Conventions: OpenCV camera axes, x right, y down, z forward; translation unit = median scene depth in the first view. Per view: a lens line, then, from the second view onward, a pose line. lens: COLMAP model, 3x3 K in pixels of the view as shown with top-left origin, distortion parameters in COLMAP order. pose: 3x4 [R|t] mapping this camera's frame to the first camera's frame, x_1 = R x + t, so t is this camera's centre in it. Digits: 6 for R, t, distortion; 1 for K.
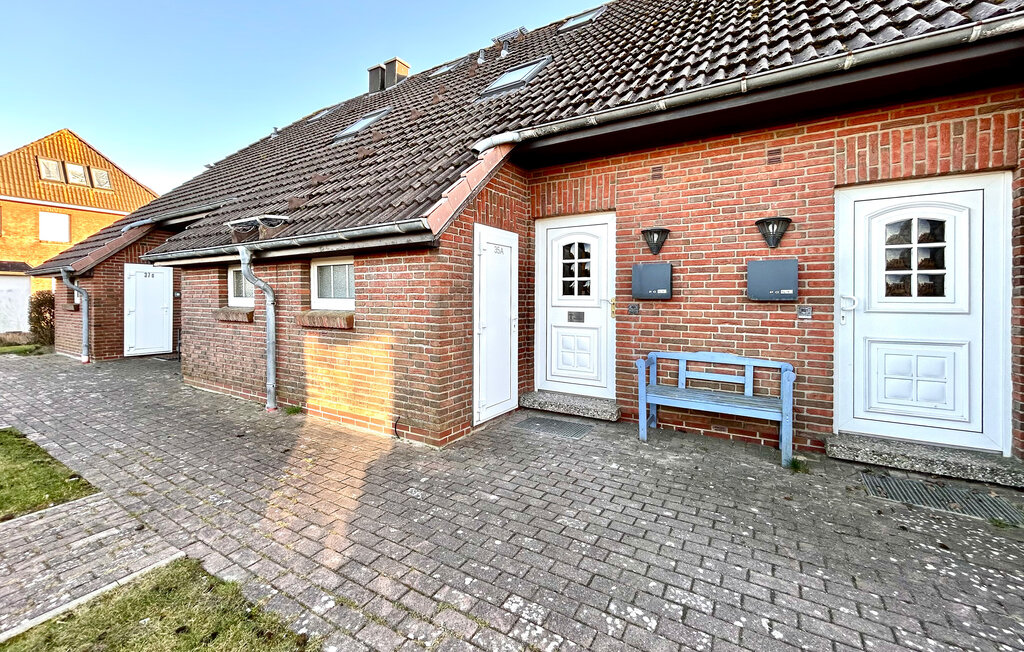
lens RADIAL K [[422.4, 0, 516.5], [0, 422.4, 291.2], [0, 0, 1]] dist [-0.001253, -0.000119]
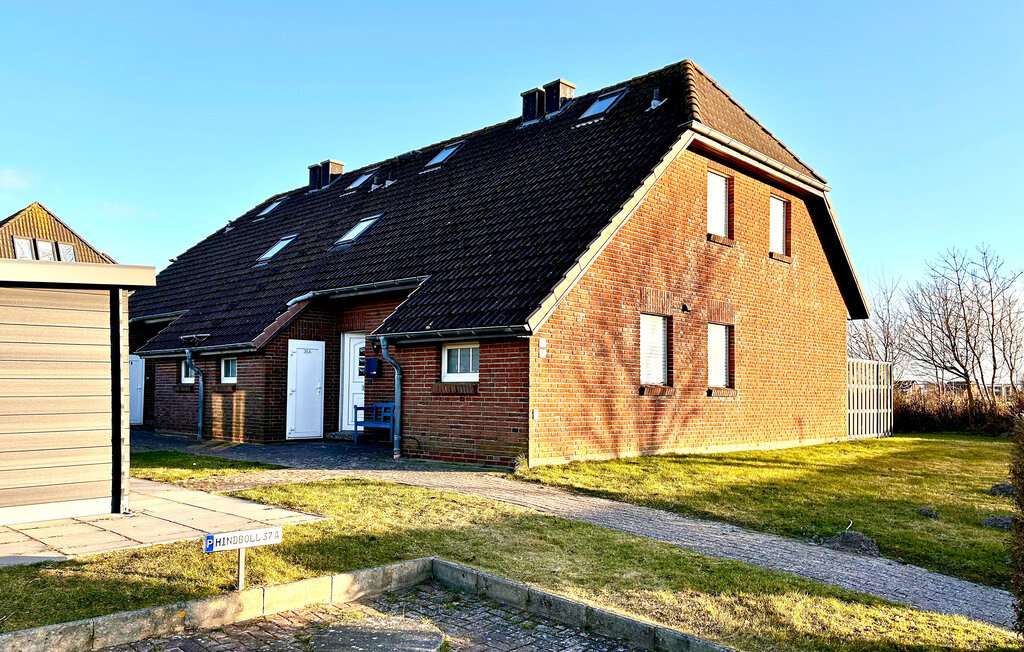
lens RADIAL K [[781.0, 0, 512.0], [0, 781.0, 326.0], [0, 0, 1]] dist [-0.001098, 0.000166]
pose [[0.977551, -0.014200, -0.210220, 1.454652], [-0.000919, 0.997430, -0.071647, 0.037163], [0.210698, 0.070232, 0.975025, -2.037701]]
